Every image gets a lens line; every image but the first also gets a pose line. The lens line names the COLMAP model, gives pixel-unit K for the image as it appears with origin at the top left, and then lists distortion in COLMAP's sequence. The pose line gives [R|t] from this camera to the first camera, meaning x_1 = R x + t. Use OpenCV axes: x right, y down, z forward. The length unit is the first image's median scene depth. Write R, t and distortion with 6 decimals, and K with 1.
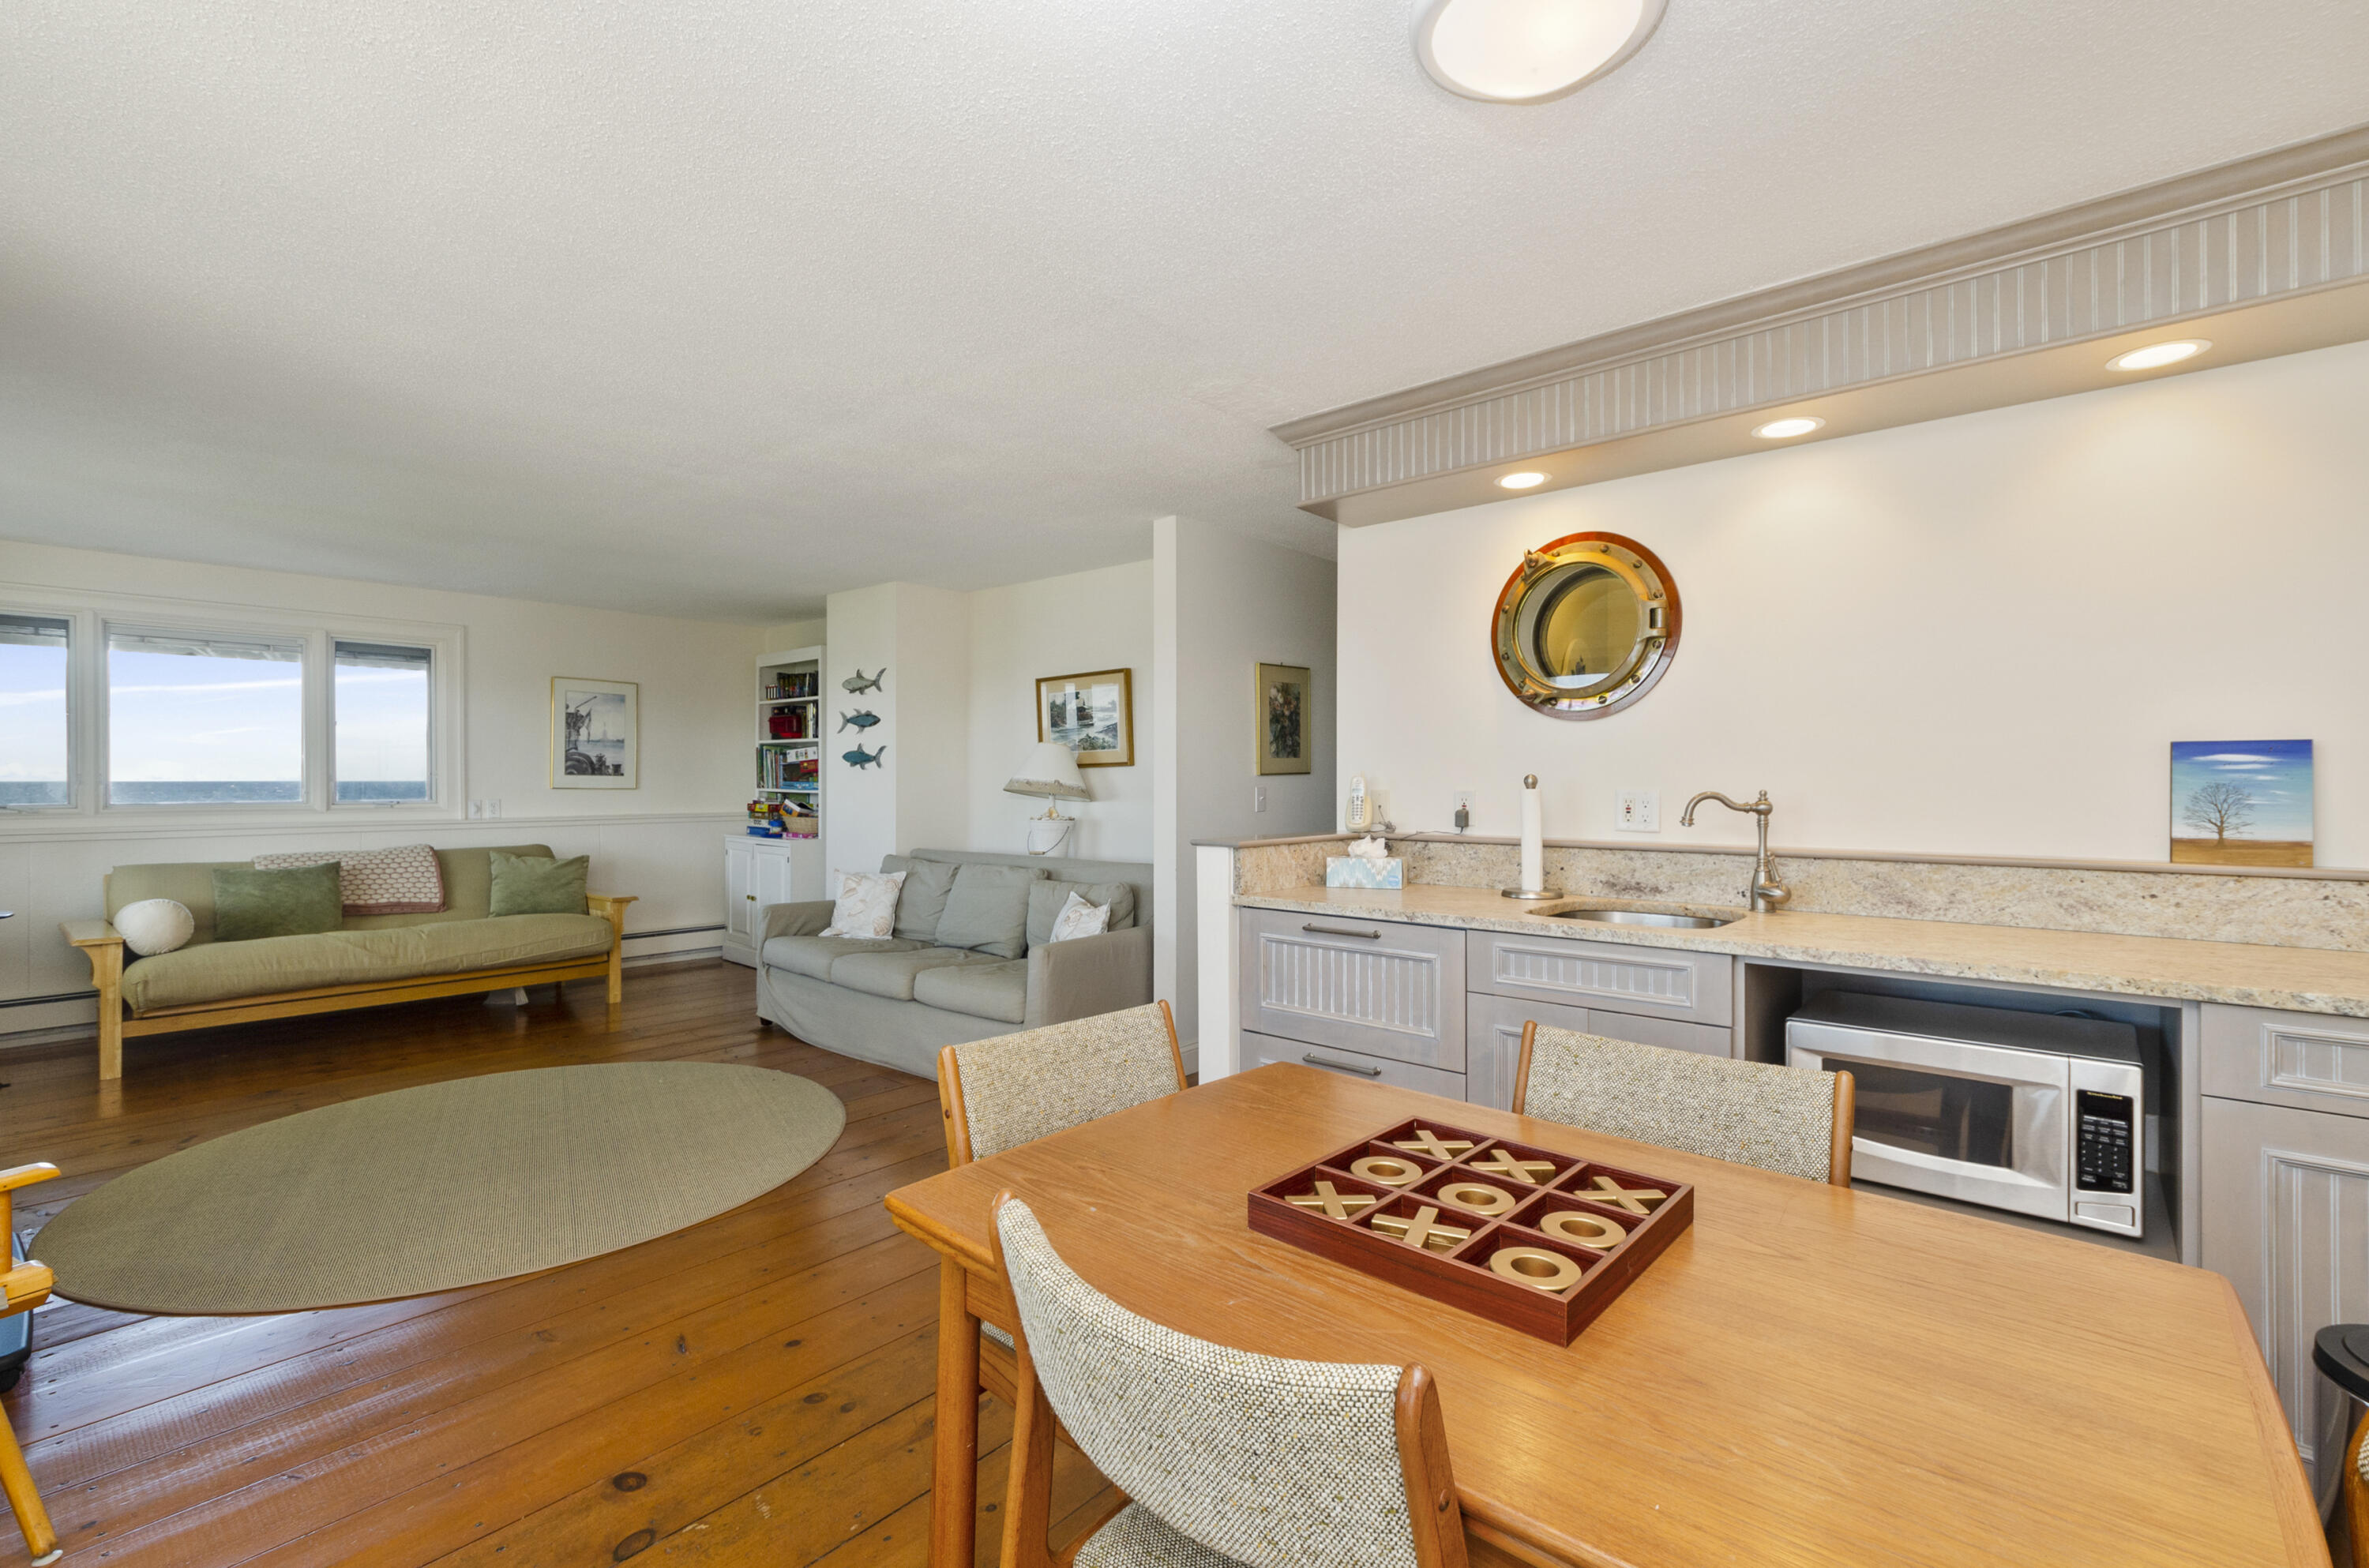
lens RADIAL K [[1035.8, 0, 1193.0], [0, 1035.8, 780.0], [0, 0, 1]] dist [0.002029, -0.000343]
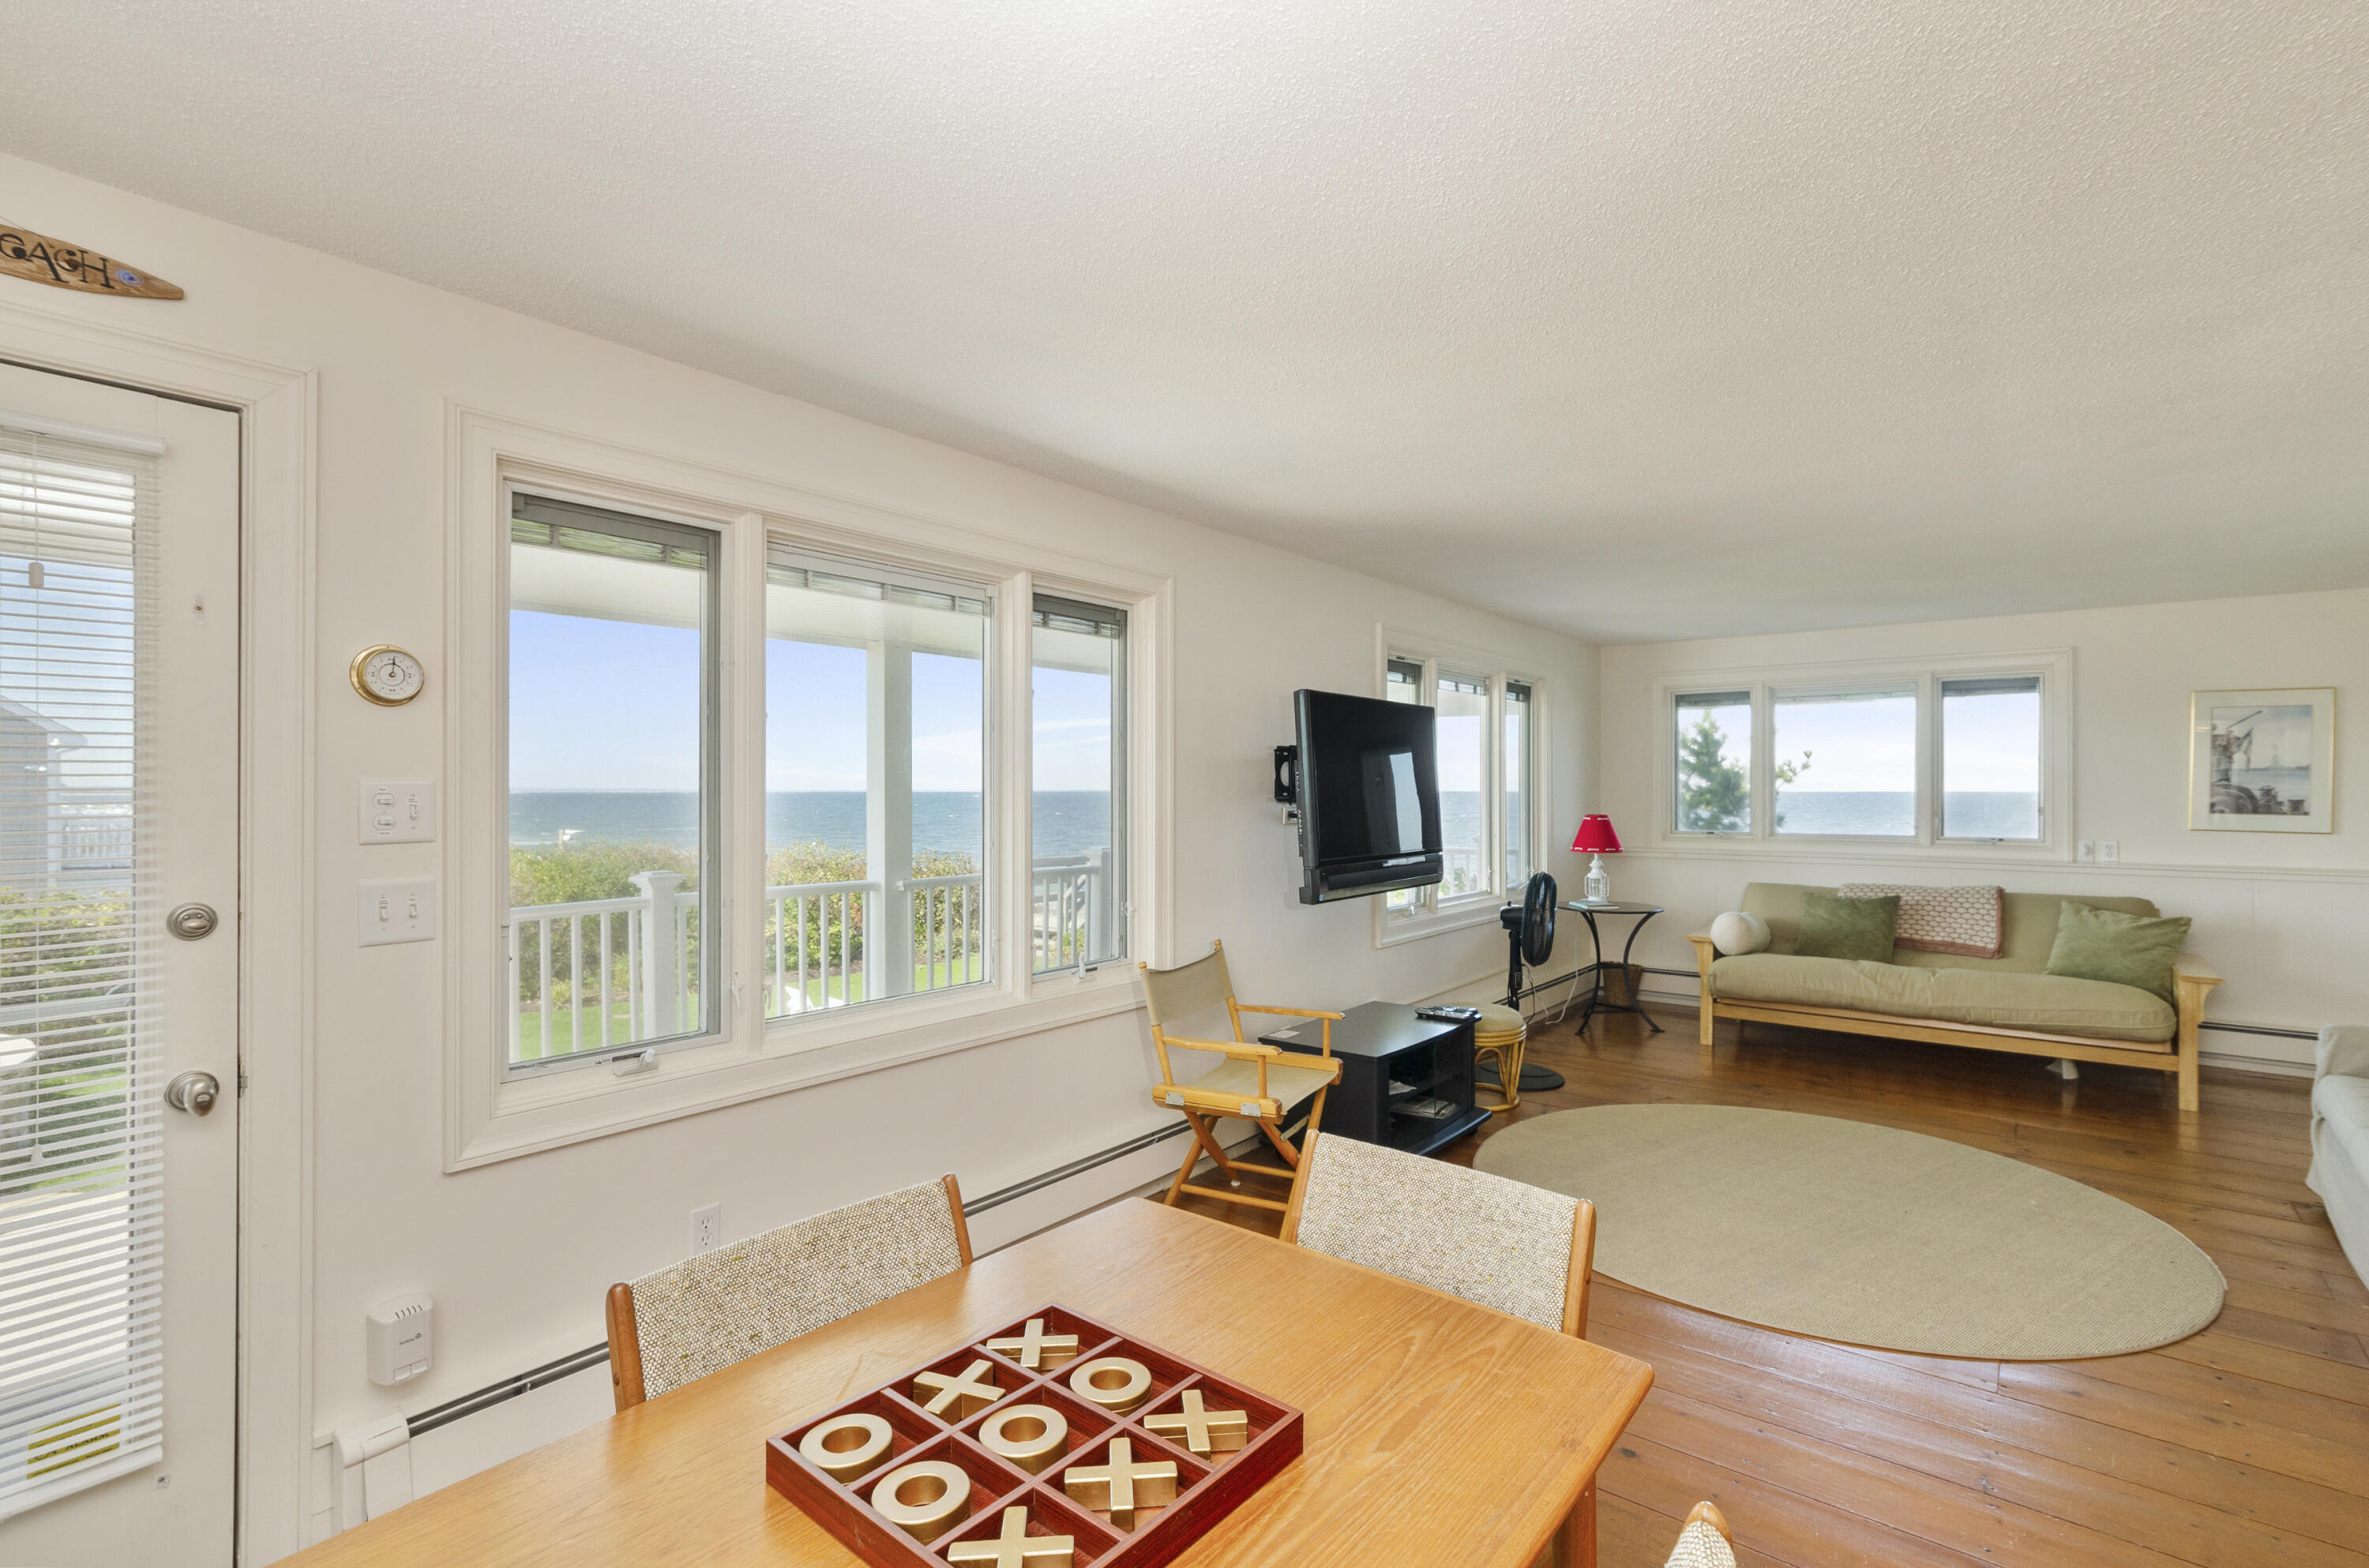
lens RADIAL K [[1083.9, 0, 1184.5], [0, 1083.9, 784.0], [0, 0, 1]] dist [-0.000491, -0.000469]
pose [[0.036742, -0.005128, -0.999312, 0.231810], [-0.002066, 0.999984, -0.005207, -0.025360], [0.999323, 0.002256, 0.036731, 0.215761]]
